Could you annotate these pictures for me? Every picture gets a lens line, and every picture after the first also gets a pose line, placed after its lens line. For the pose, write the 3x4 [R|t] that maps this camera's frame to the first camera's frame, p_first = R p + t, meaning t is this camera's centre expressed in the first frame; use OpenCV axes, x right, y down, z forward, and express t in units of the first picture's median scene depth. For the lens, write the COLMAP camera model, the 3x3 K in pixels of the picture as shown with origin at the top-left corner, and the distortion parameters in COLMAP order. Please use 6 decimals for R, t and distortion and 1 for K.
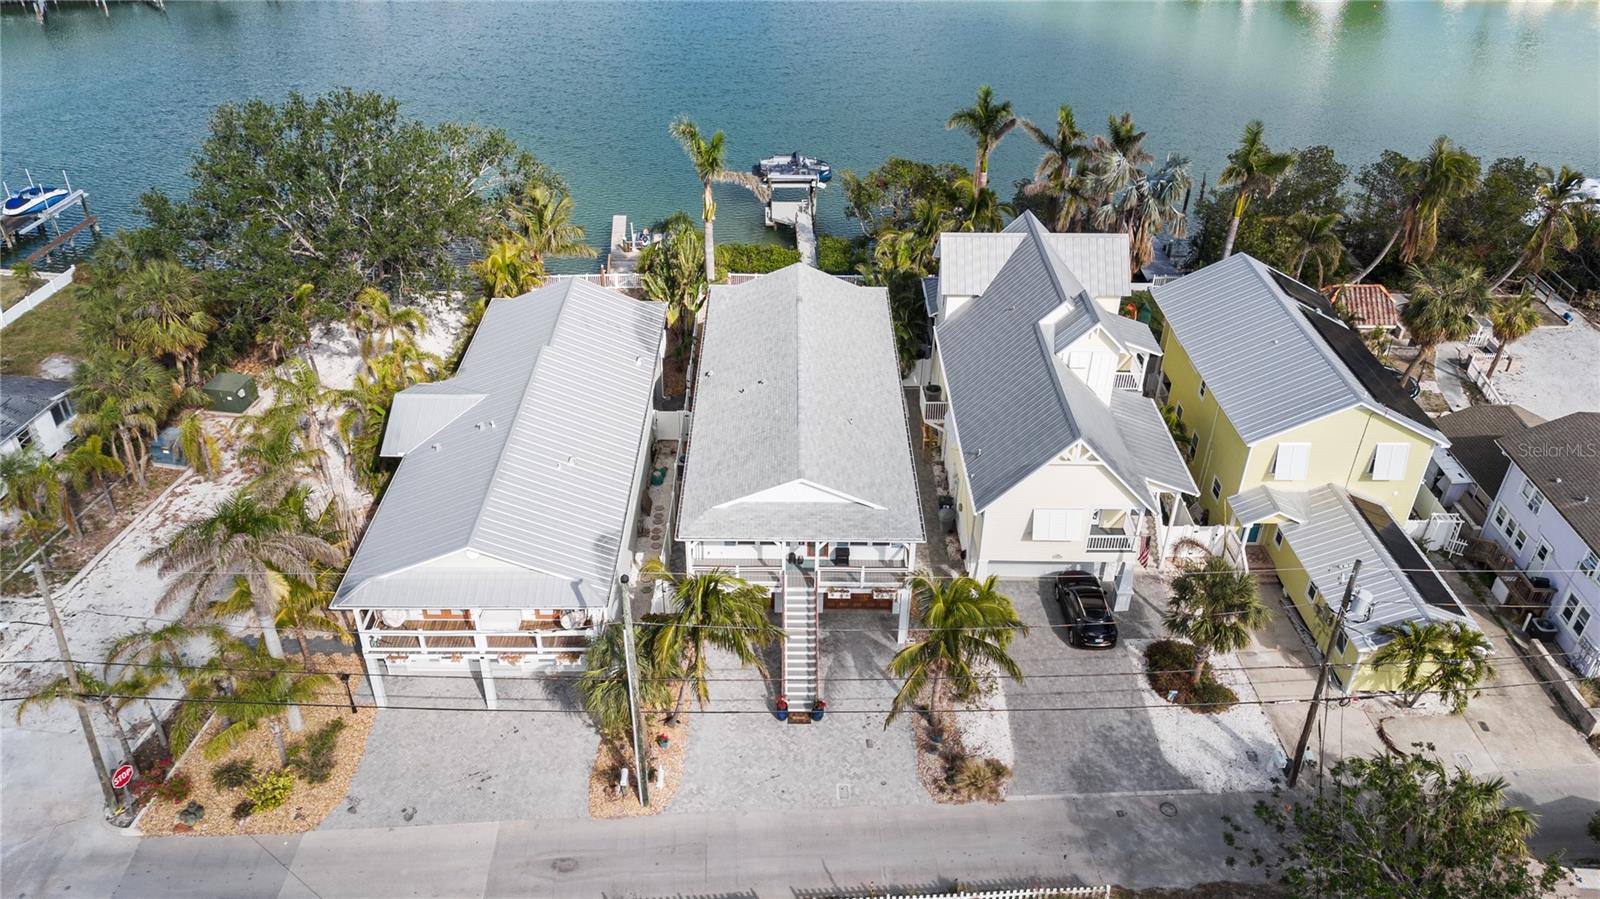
lens RADIAL K [[1179.9, 0, 796.6], [0, 1179.9, 443.1], [0, 0, 1]] dist [0.021944, -0.005414]
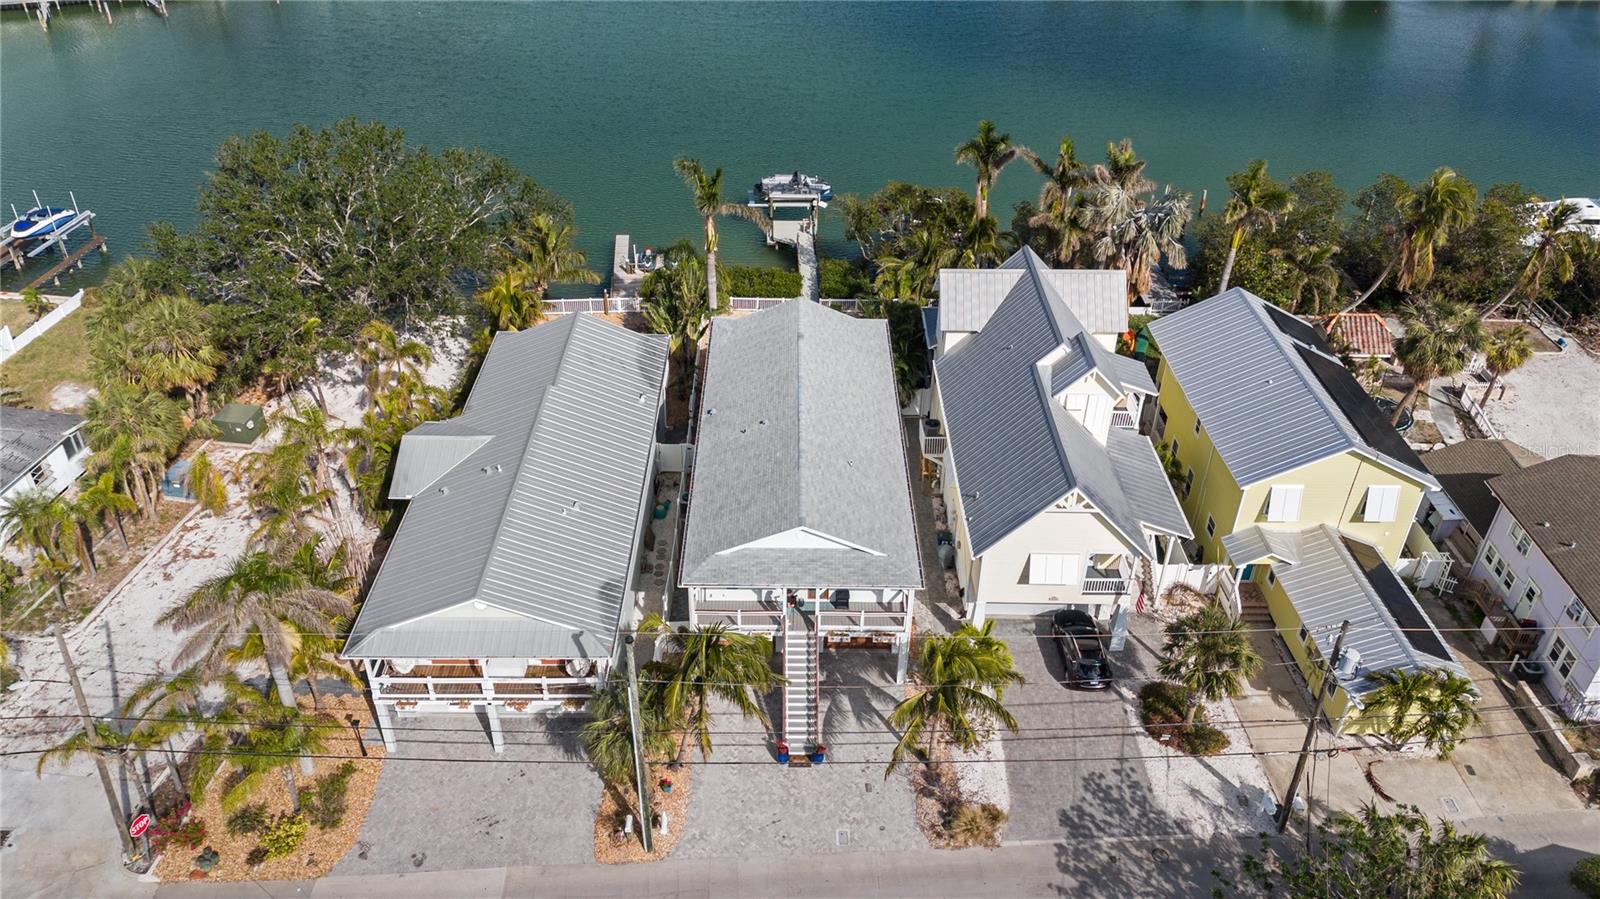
lens RADIAL K [[1179.9, 0, 796.6], [0, 1179.9, 443.1], [0, 0, 1]] dist [0.021944, -0.005414]
pose [[0.999999, 0.001303, -0.000998, 0.000221], [-0.001290, 0.999909, 0.013427, -0.051966], [0.001015, -0.013425, 0.999909, -0.016930]]
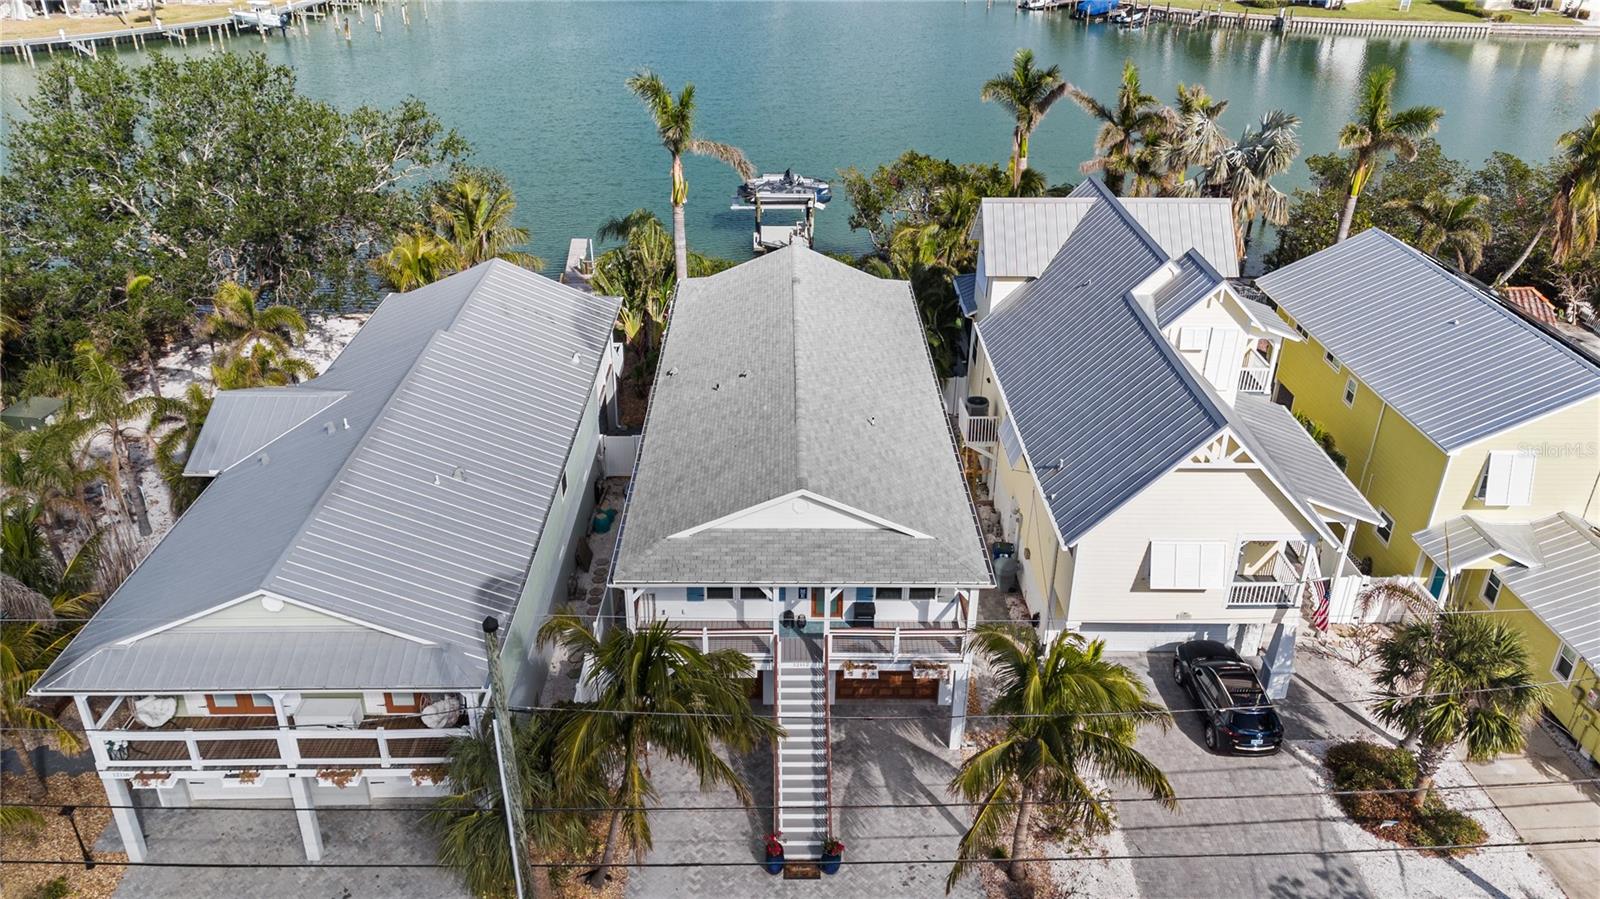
lens RADIAL K [[1179.9, 0, 796.6], [0, 1179.9, 443.1], [0, 0, 1]] dist [0.021944, -0.005414]
pose [[0.999963, -0.006645, 0.005433, -0.002314], [0.007154, 0.994980, -0.099815, 0.064587], [-0.004742, 0.099850, 0.994991, 0.324842]]
